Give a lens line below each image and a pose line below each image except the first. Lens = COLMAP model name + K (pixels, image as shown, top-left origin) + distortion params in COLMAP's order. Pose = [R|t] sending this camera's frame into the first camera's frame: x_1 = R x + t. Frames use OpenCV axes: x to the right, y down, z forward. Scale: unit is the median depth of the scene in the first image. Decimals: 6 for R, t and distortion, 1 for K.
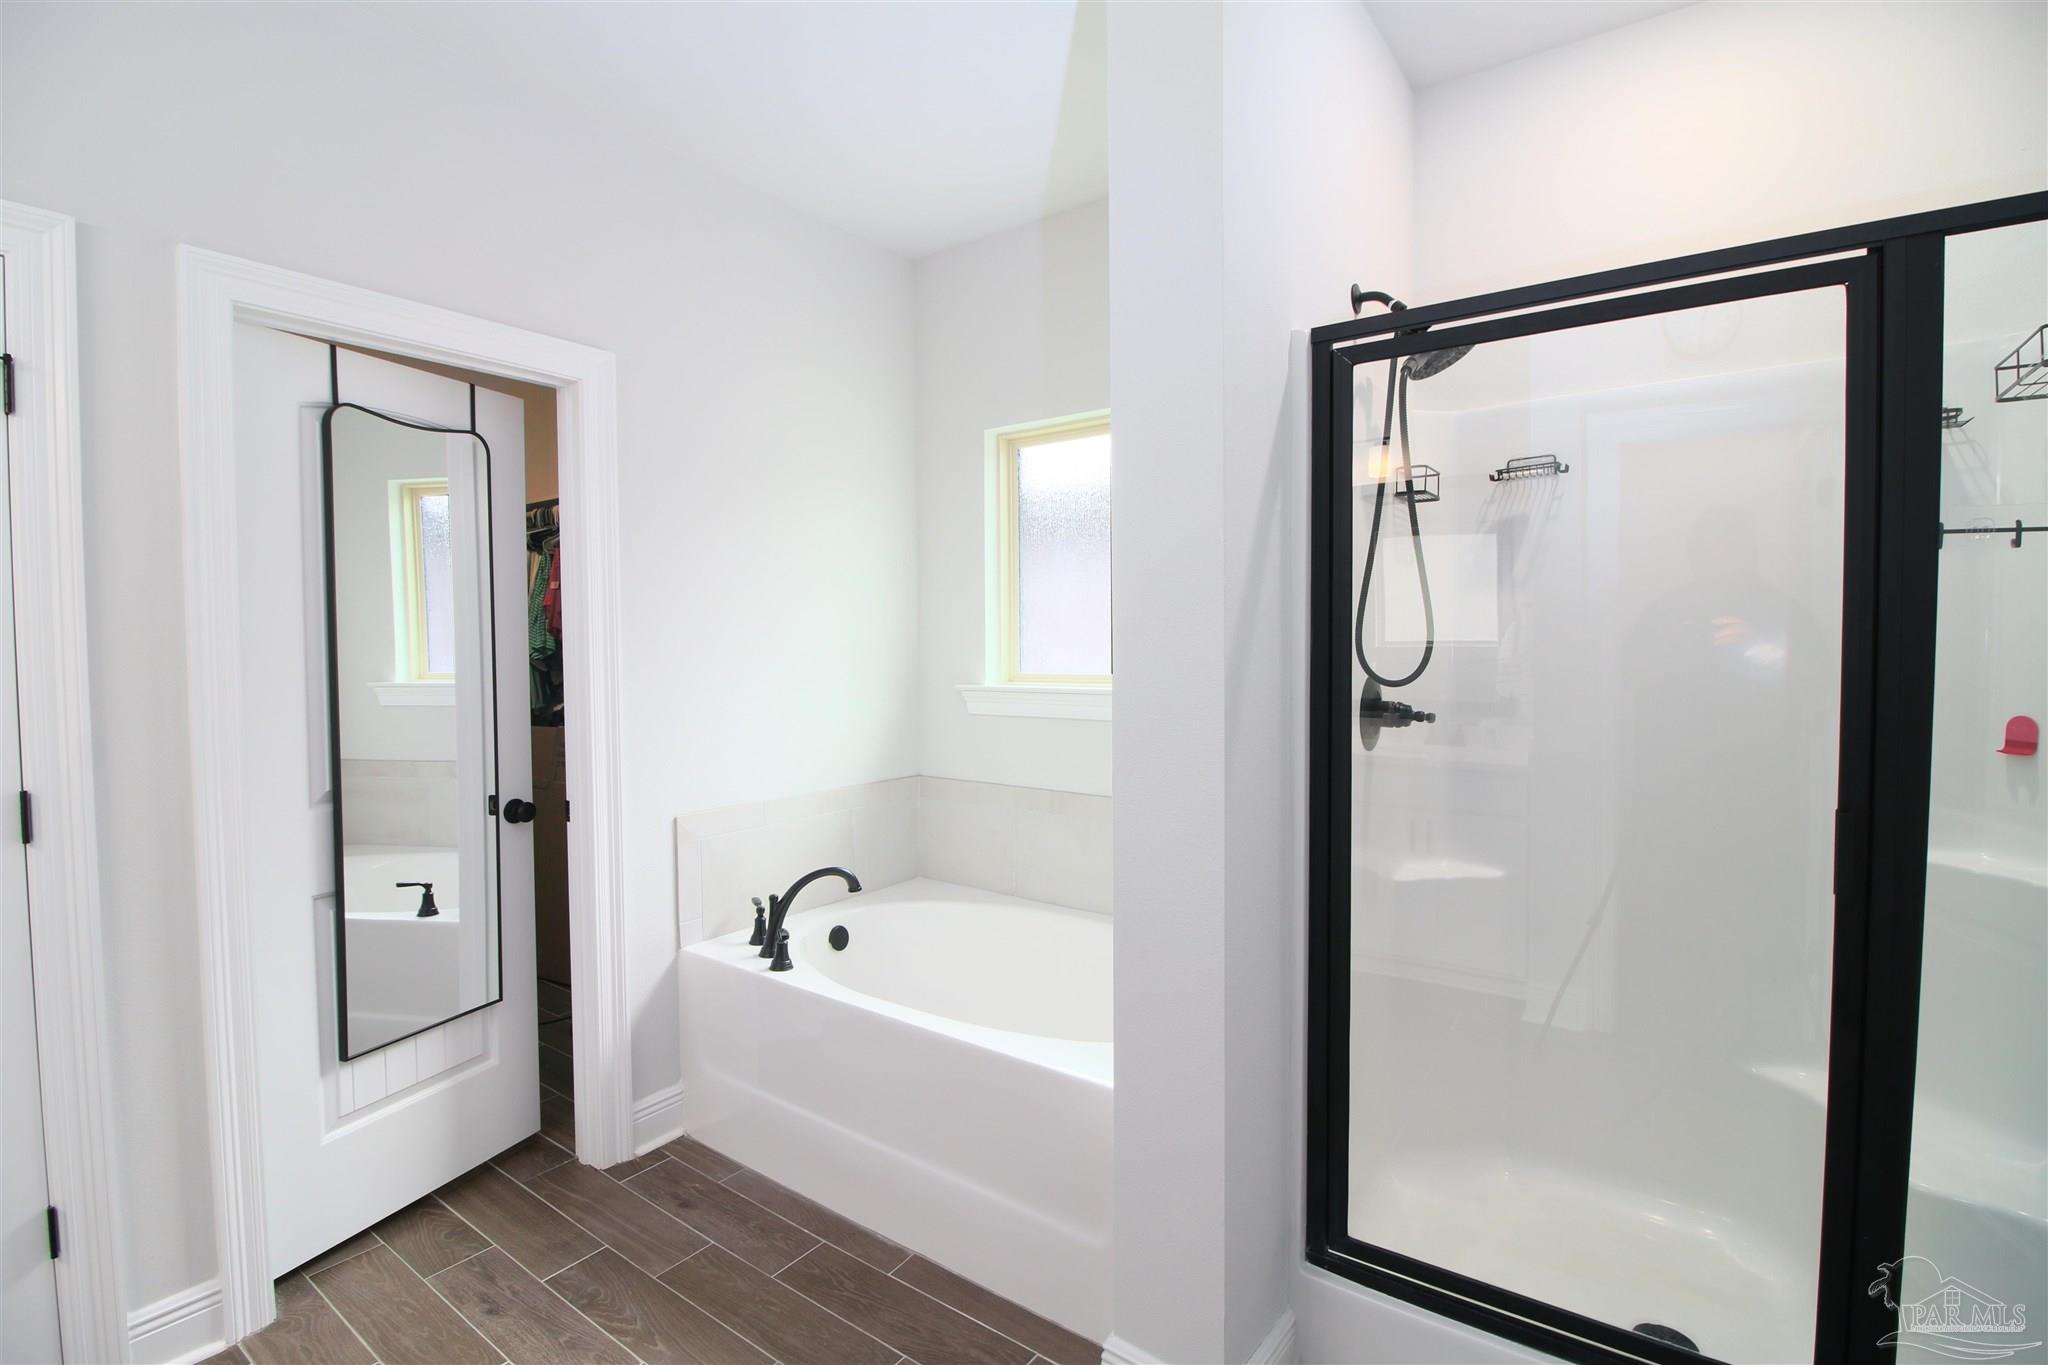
lens RADIAL K [[944.8, 0, 1006.3], [0, 944.8, 670.8], [0, 0, 1]] dist [-0.007419, -0.009996]
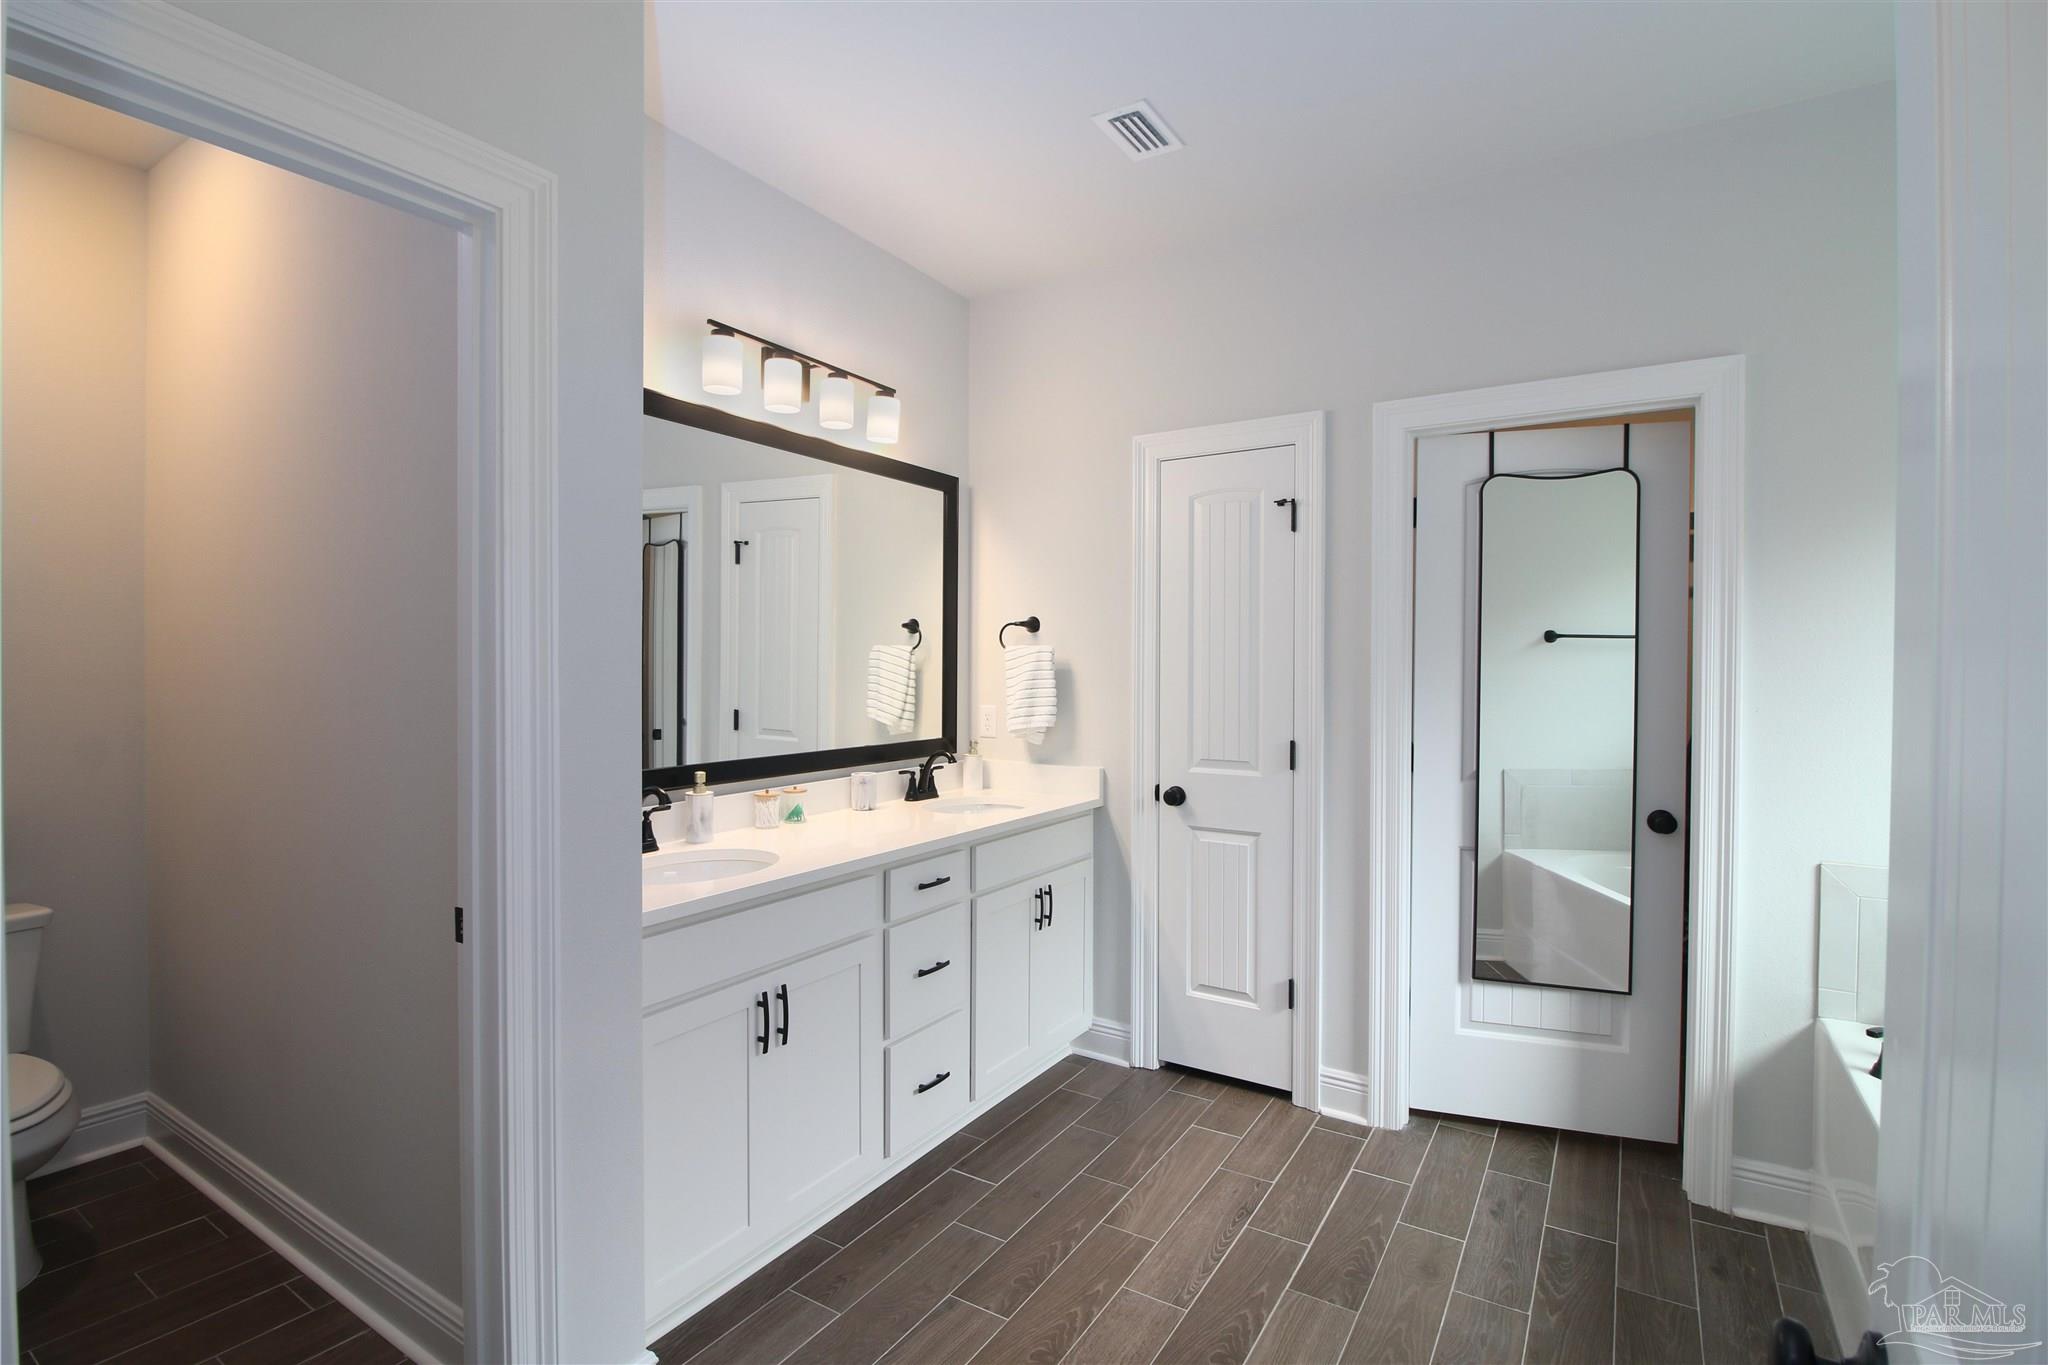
lens RADIAL K [[944.8, 0, 1014.4], [0, 944.8, 677.5], [0, 0, 1]] dist [-0.007419, -0.009996]
pose [[0.072318, 0.019925, -0.997183, 0.509857], [-0.036702, 0.999176, 0.017303, -0.002780], [0.996706, 0.035347, 0.072989, 0.229745]]
